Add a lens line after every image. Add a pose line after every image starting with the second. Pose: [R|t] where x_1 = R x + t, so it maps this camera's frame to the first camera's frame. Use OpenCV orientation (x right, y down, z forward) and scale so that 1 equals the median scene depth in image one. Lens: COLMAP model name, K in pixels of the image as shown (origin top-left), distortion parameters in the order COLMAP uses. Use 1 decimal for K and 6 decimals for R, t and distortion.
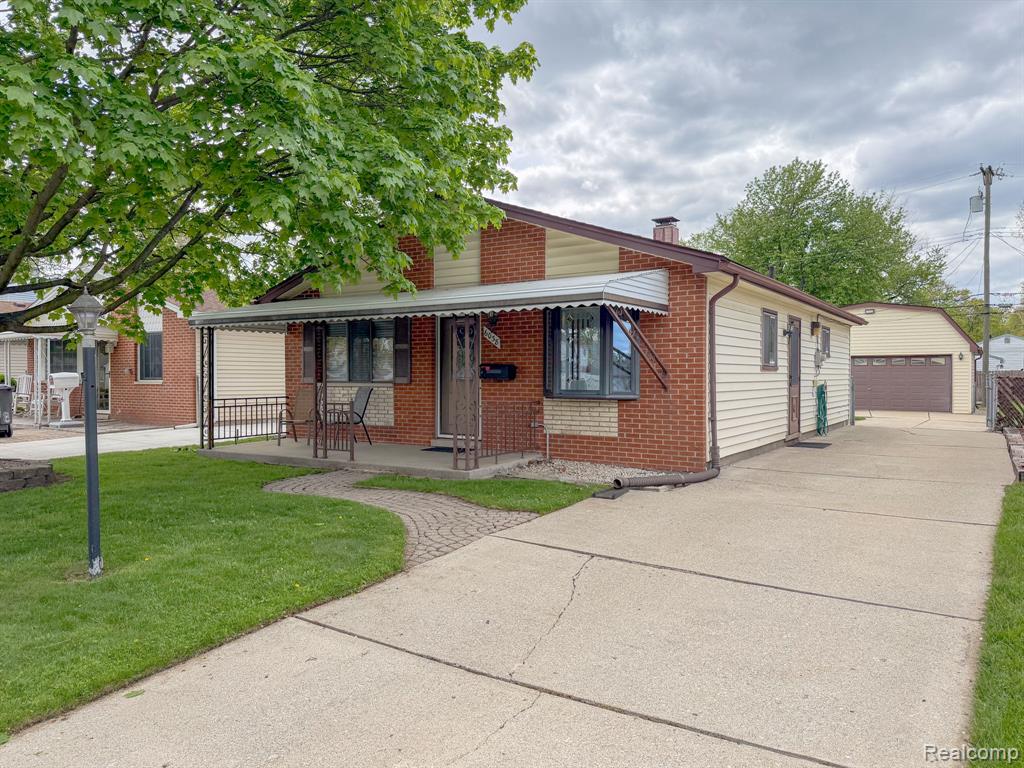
lens RADIAL K [[726.6, 0, 512.7], [0, 726.6, 384.1], [0, 0, 1]] dist [0.010744, 0.001259]
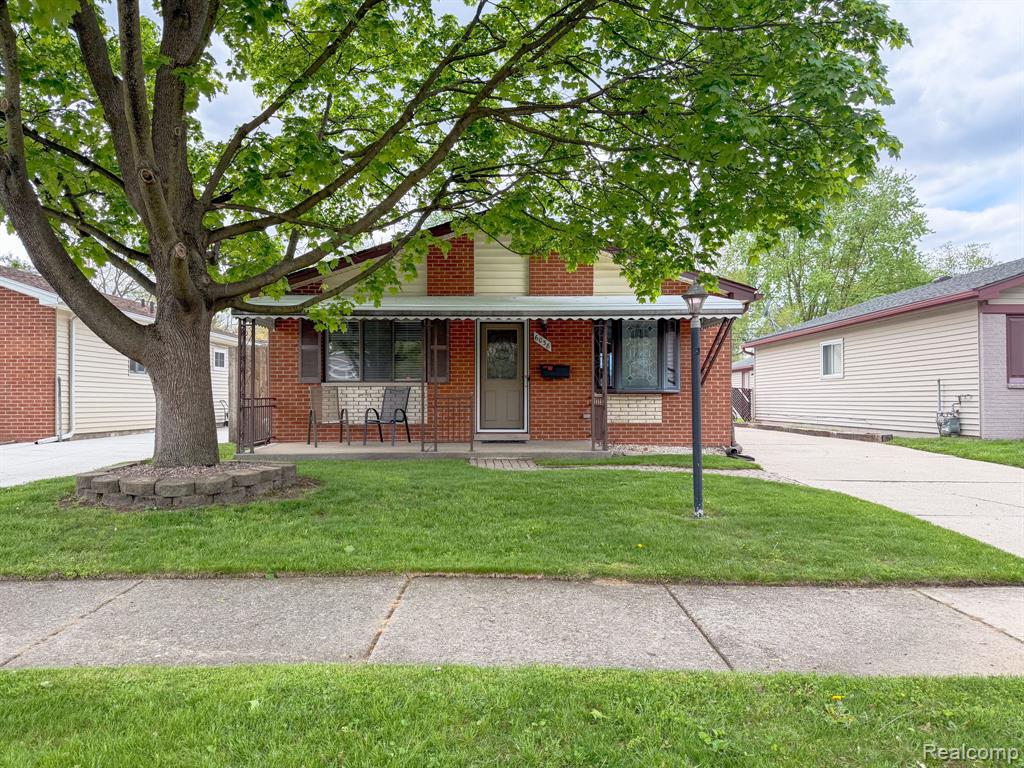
lens RADIAL K [[726.6, 0, 513.4], [0, 726.6, 385.6], [0, 0, 1]] dist [0.010744, 0.001259]
pose [[0.825670, 0.007780, 0.564100, -0.765159], [0.008120, 0.999637, -0.025673, 0.036593], [-0.564095, 0.025778, 0.825307, 0.086428]]
